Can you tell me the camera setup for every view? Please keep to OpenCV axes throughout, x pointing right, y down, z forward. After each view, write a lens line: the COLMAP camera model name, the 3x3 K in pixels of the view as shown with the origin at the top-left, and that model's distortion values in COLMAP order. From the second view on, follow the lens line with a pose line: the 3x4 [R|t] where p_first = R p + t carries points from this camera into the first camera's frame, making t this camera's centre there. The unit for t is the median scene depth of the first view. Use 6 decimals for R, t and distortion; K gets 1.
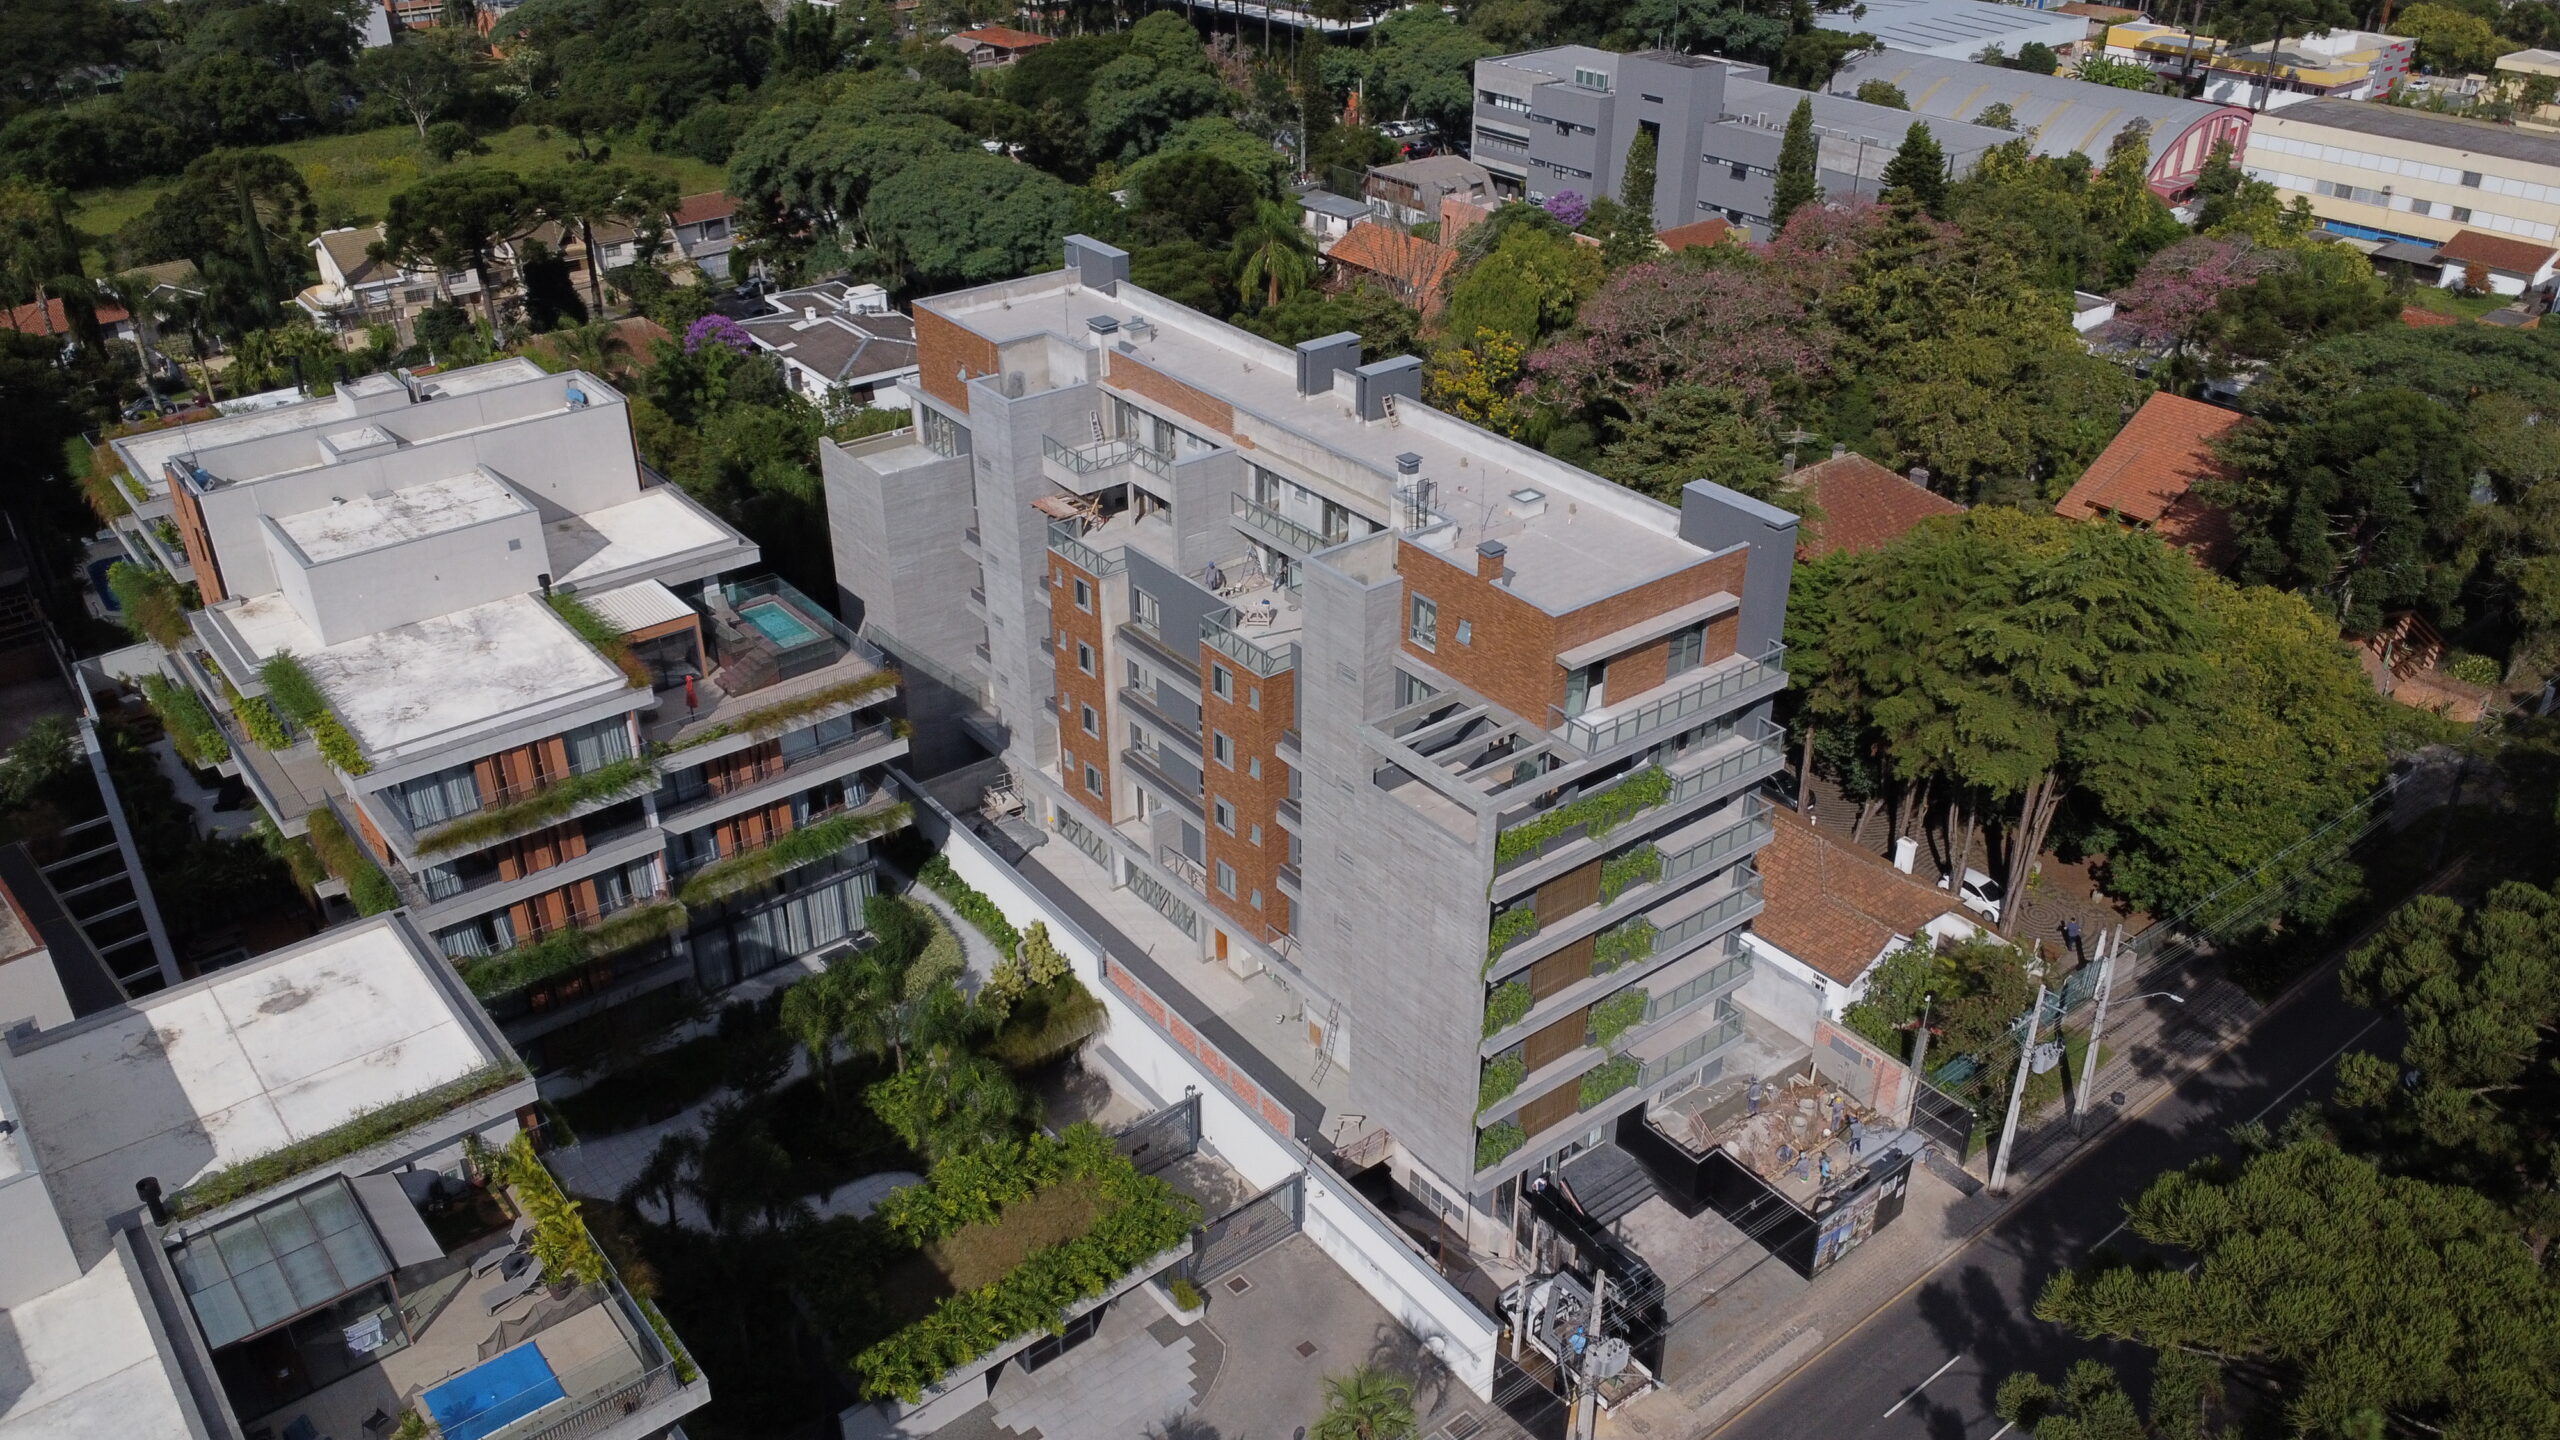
lens RADIAL K [[1941.0, 0, 1298.6], [0, 1941.0, 734.0], [0, 0, 1]] dist [-0.000585, -0.003055]
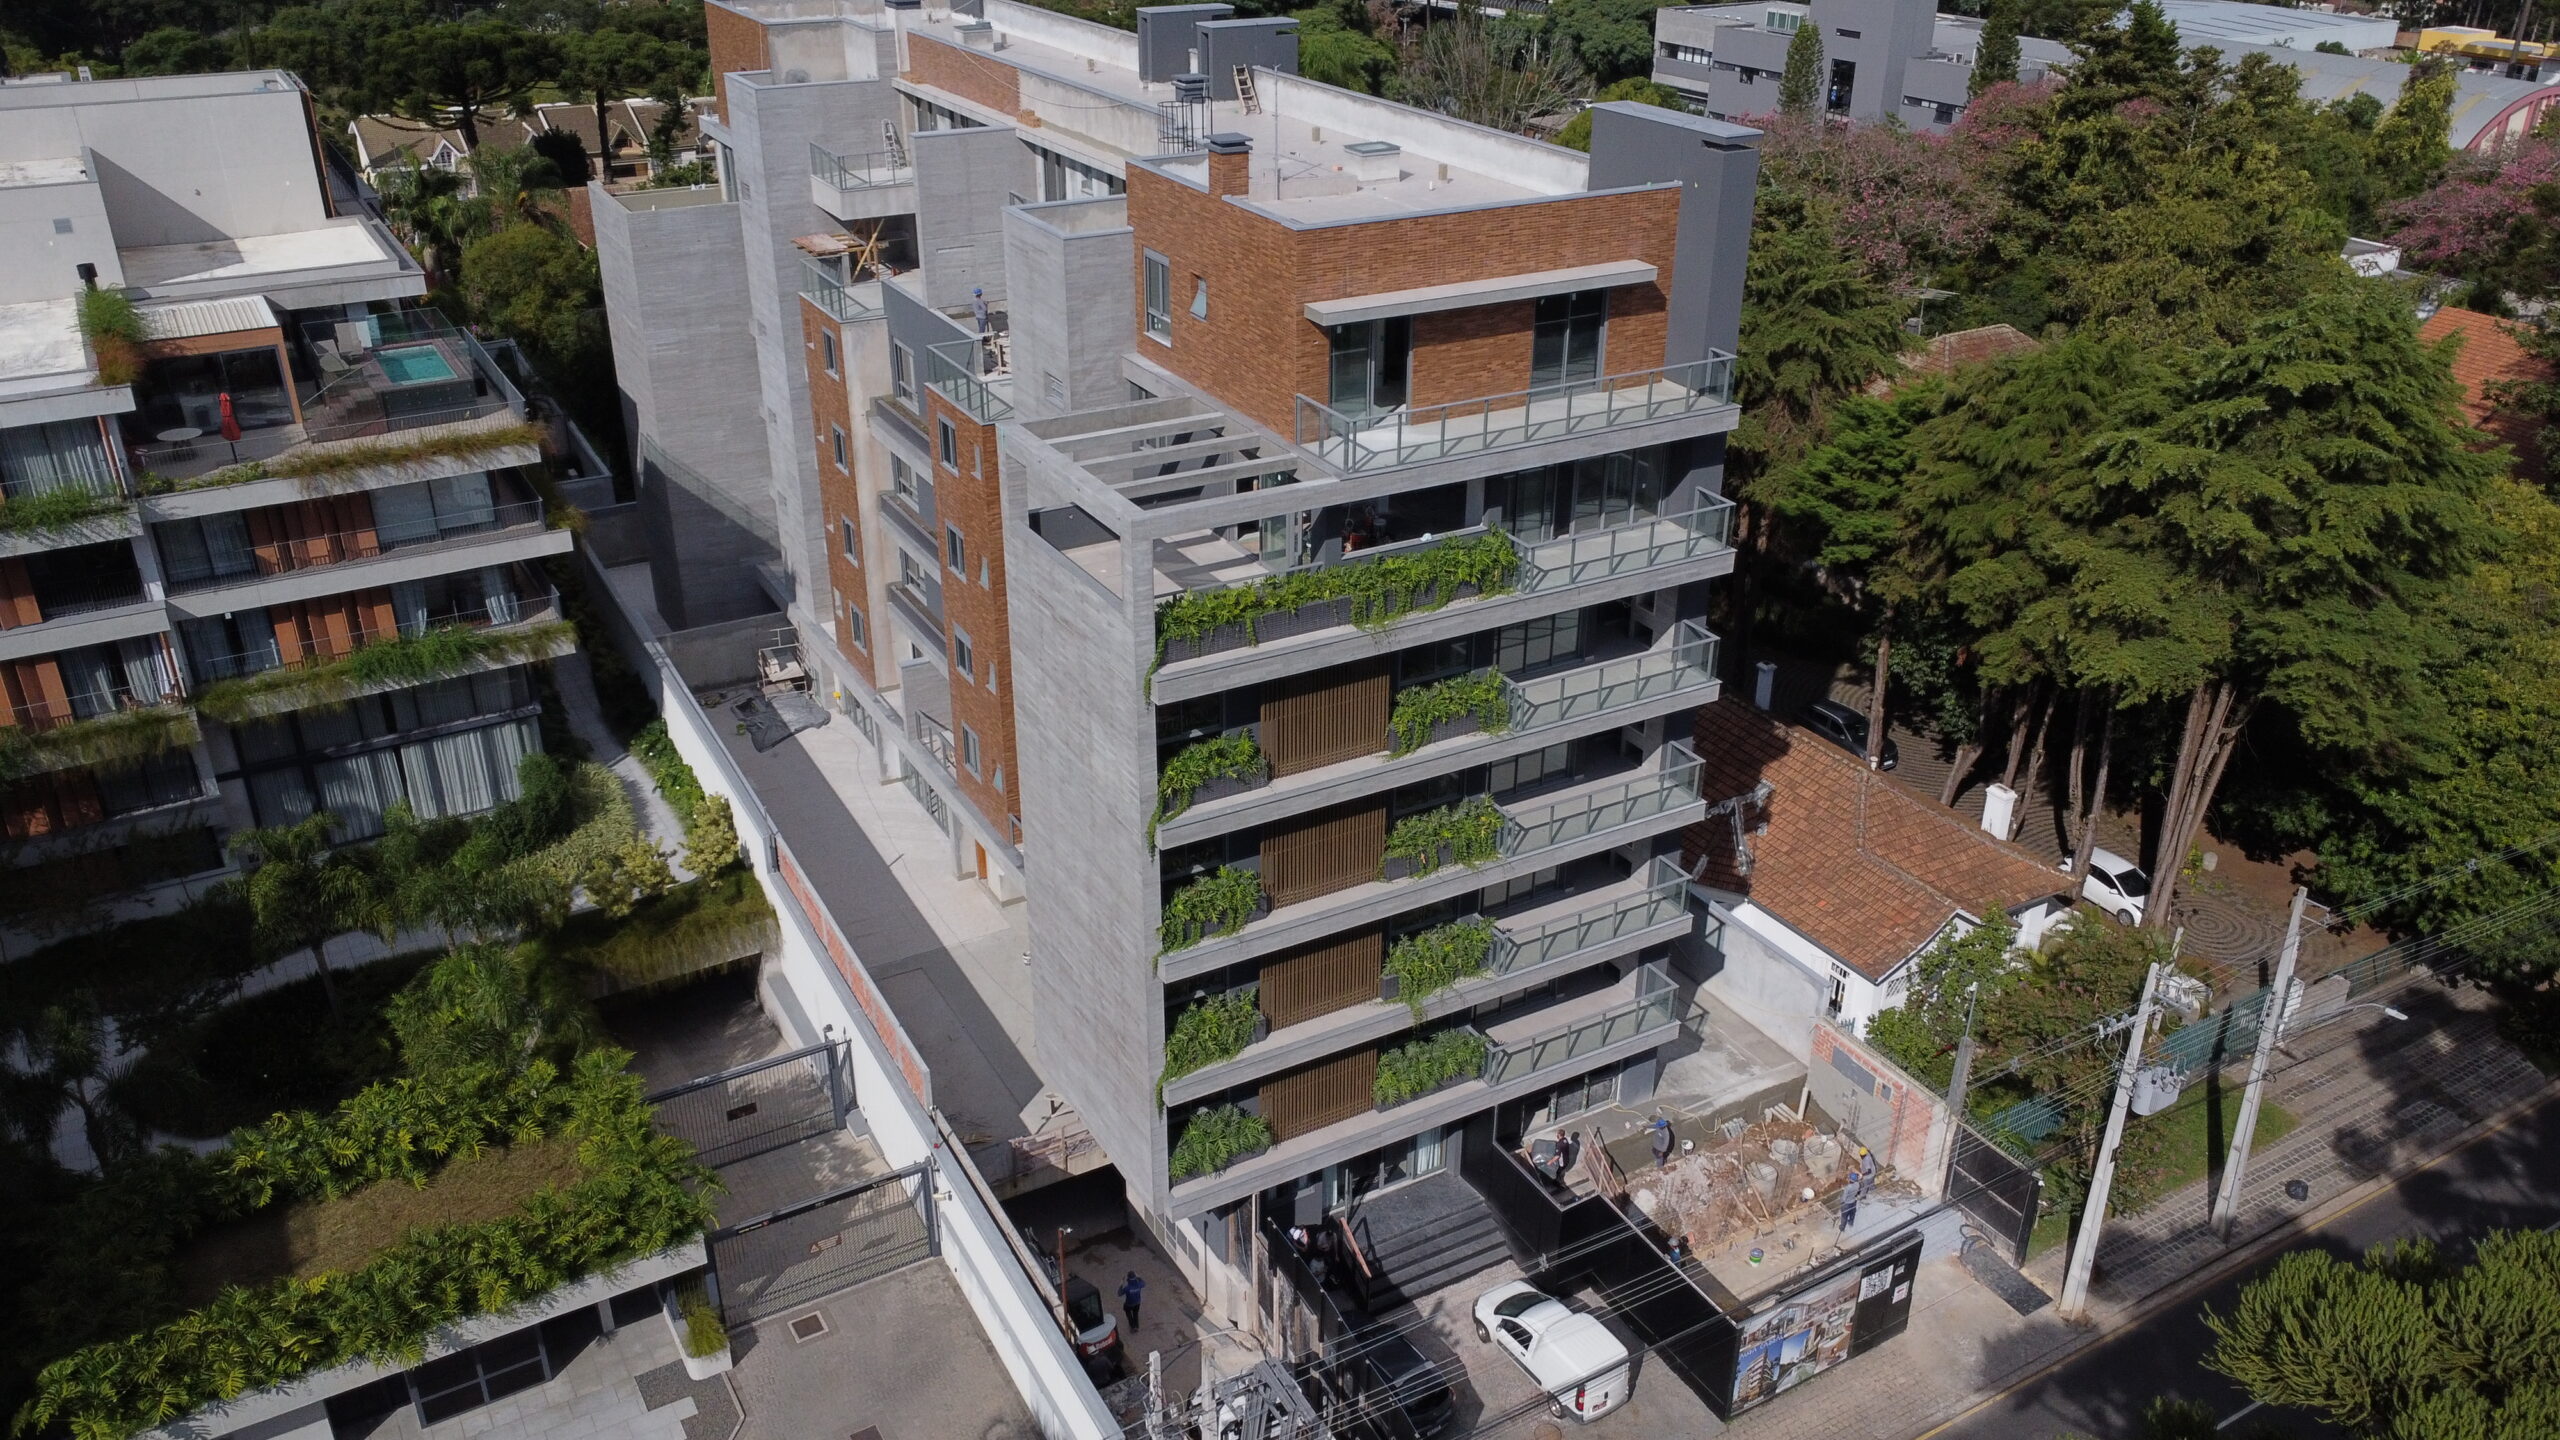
lens RADIAL K [[1941.0, 0, 1298.6], [0, 1941.0, 734.0], [0, 0, 1]] dist [-0.000585, -0.003055]
pose [[0.989960, 0.069865, -0.122874, 0.162115], [-0.075613, 0.996220, -0.042756, 0.088306], [0.119422, 0.051618, 0.991501, 0.317178]]
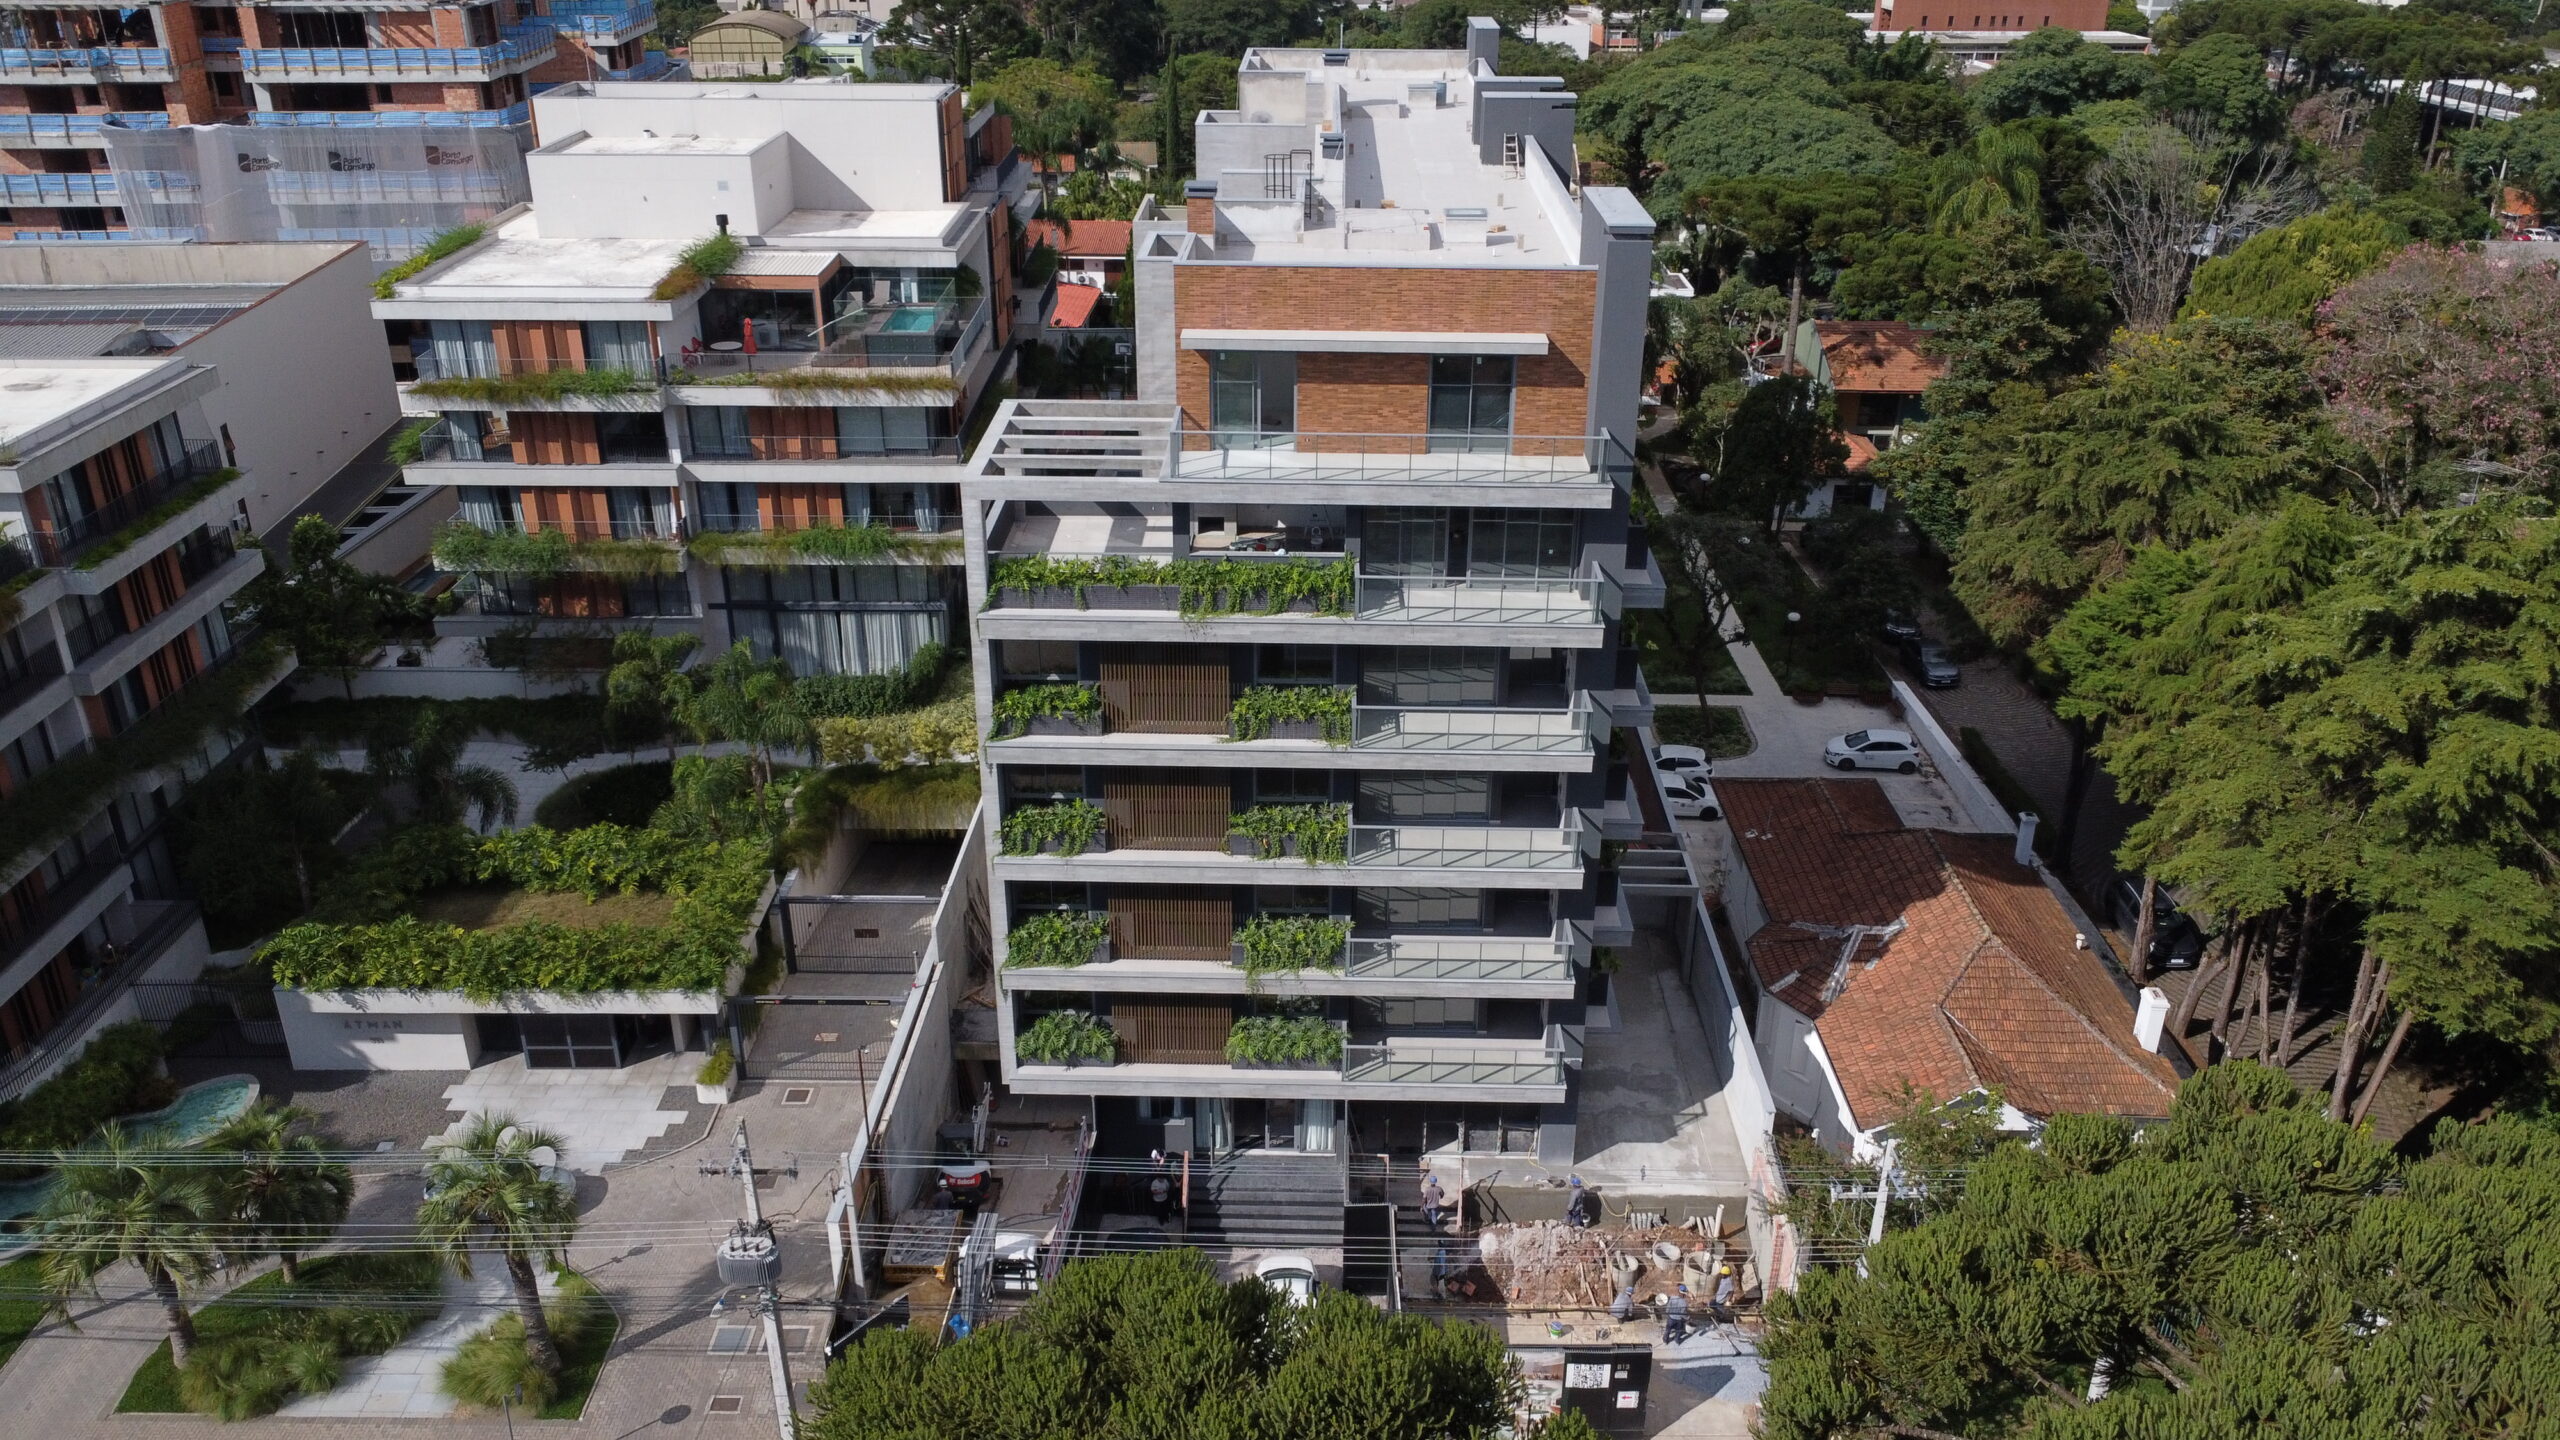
lens RADIAL K [[1941.0, 0, 1298.6], [0, 1941.0, 734.0], [0, 0, 1]] dist [-0.000585, -0.003055]
pose [[0.779581, 0.273872, -0.563248, 0.449443], [-0.314458, 0.948911, 0.026160, 0.048967], [0.541637, 0.156724, 0.825874, 0.363375]]
